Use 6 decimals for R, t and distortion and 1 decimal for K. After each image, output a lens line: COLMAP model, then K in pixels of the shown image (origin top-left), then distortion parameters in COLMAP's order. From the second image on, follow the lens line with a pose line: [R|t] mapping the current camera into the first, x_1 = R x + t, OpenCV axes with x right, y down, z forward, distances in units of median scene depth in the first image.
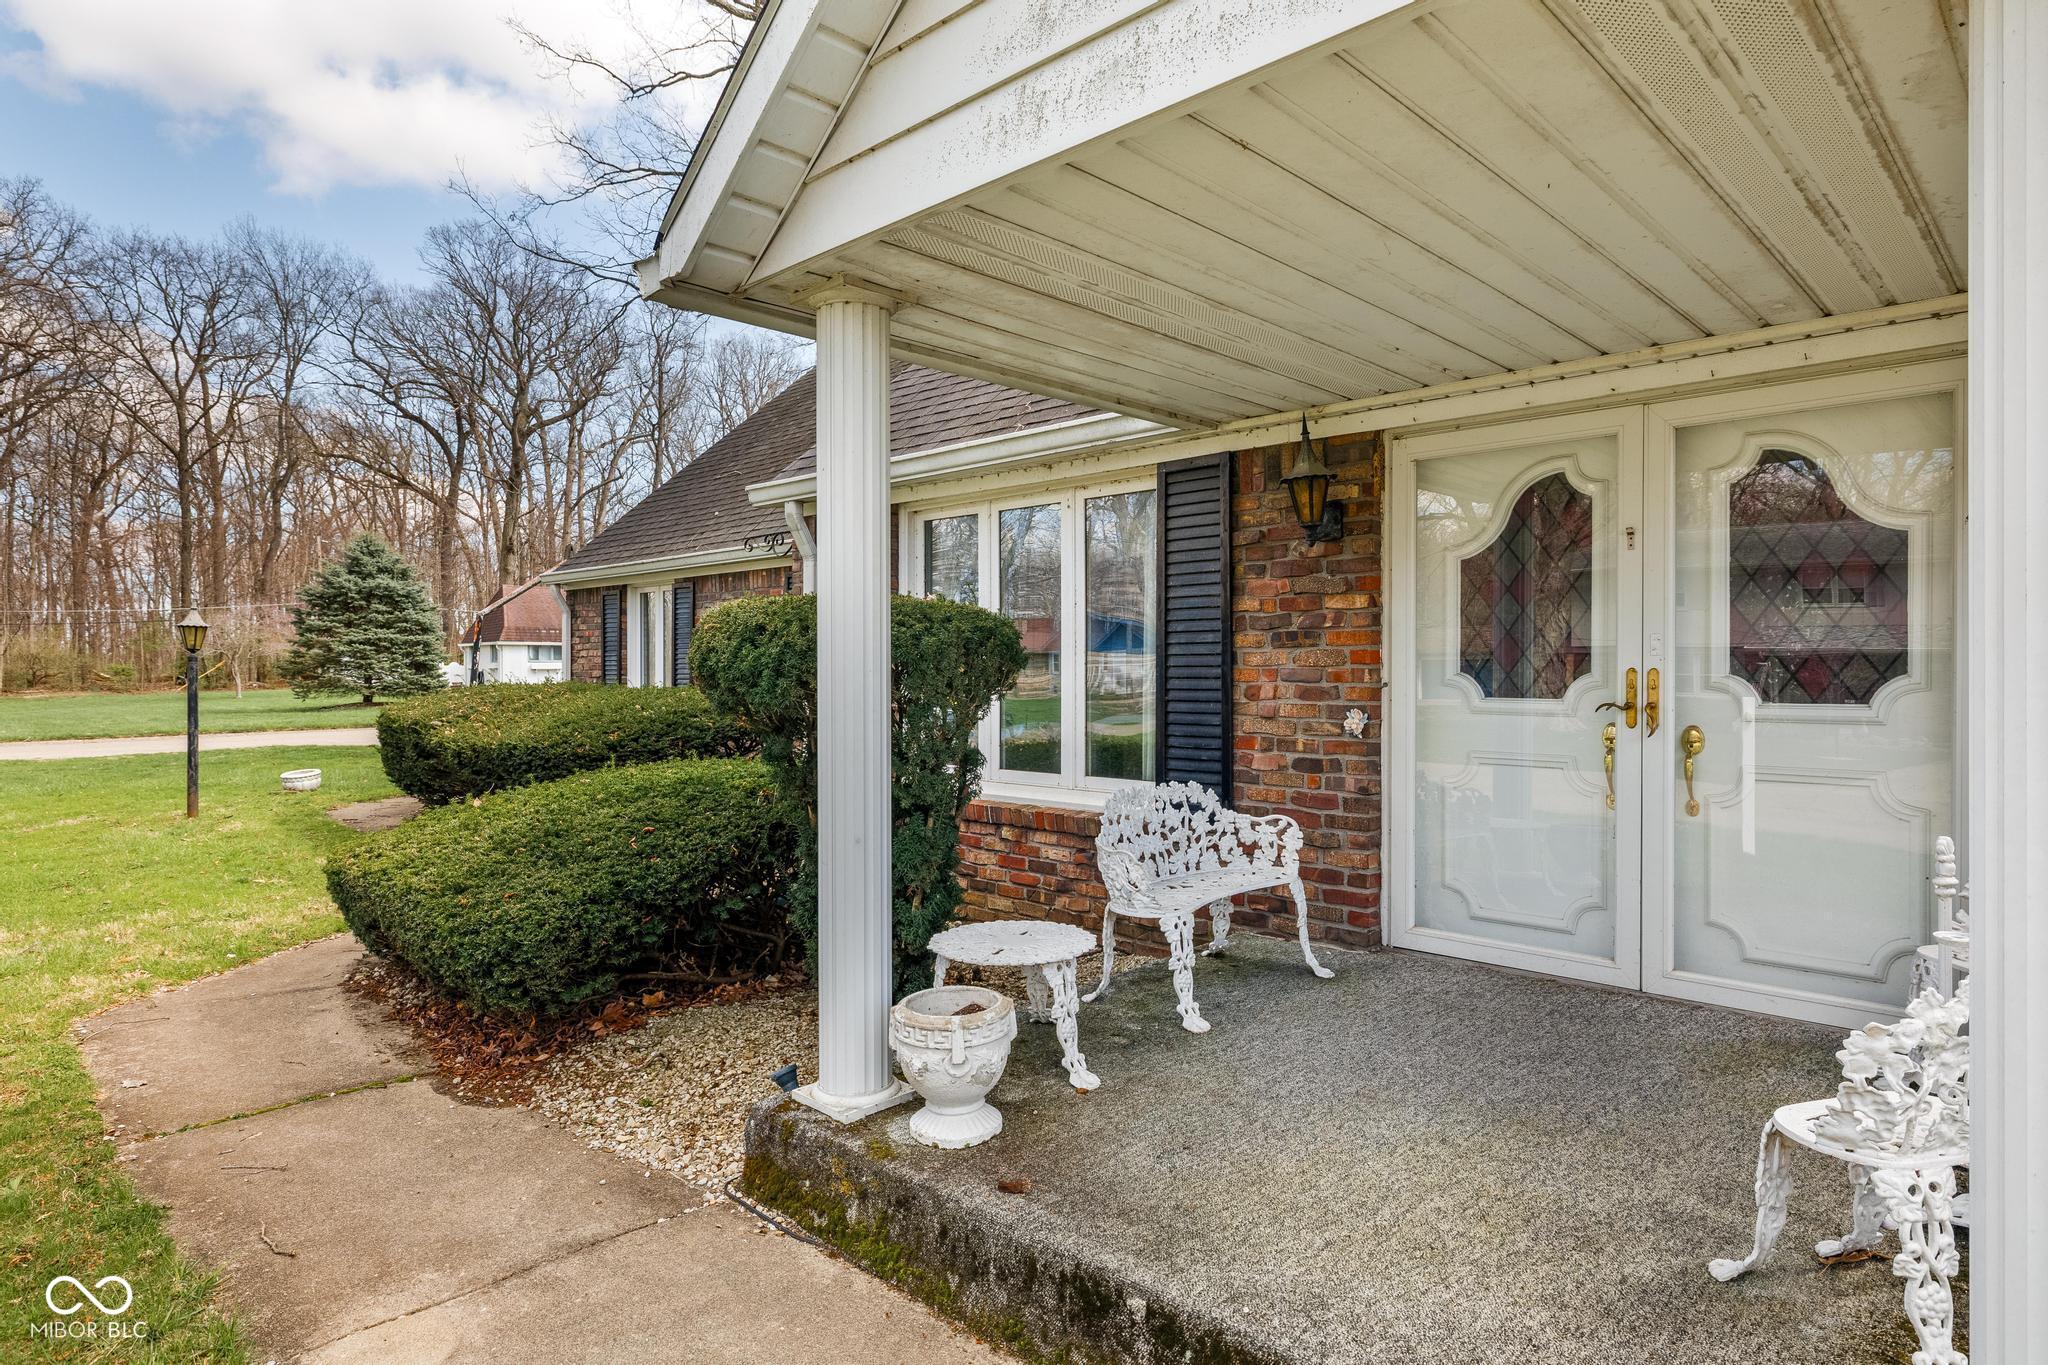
lens RADIAL K [[1164.3, 0, 1016.3], [0, 1164.3, 679.9], [0, 0, 1]] dist [0.008719, 0.000739]
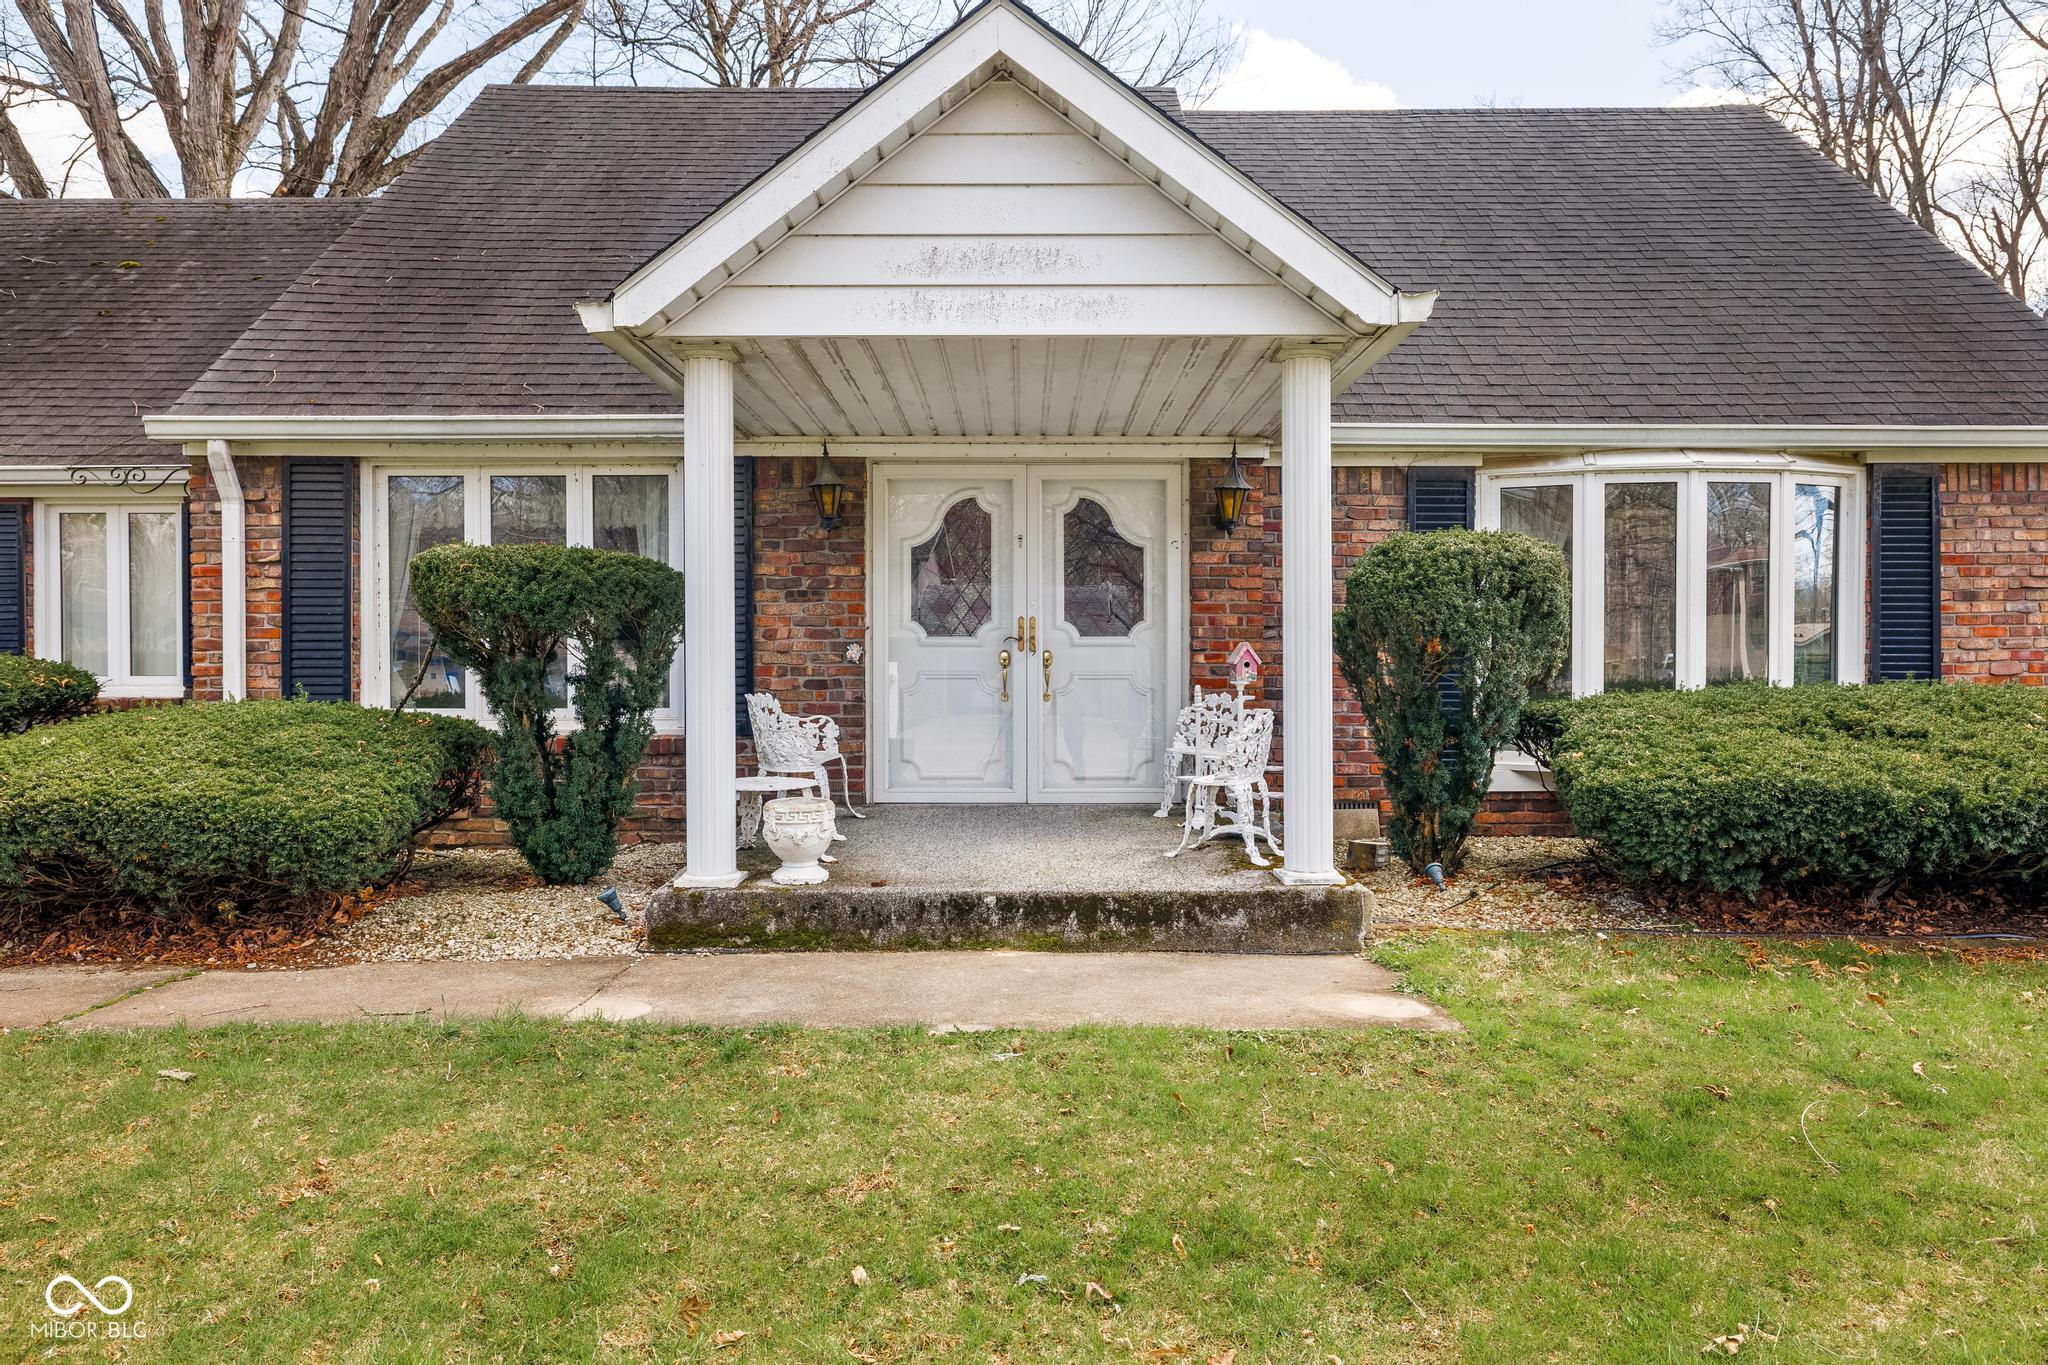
lens RADIAL K [[1421.7, 0, 1009.5], [0, 1421.7, 676.9], [0, 0, 1]] dist [-0.004946, 0.000606]
pose [[0.713188, -0.004118, 0.700960, -0.833374], [0.007534, 0.999970, -0.001791, 0.071927], [-0.700932, 0.006558, 0.713198, -0.422822]]
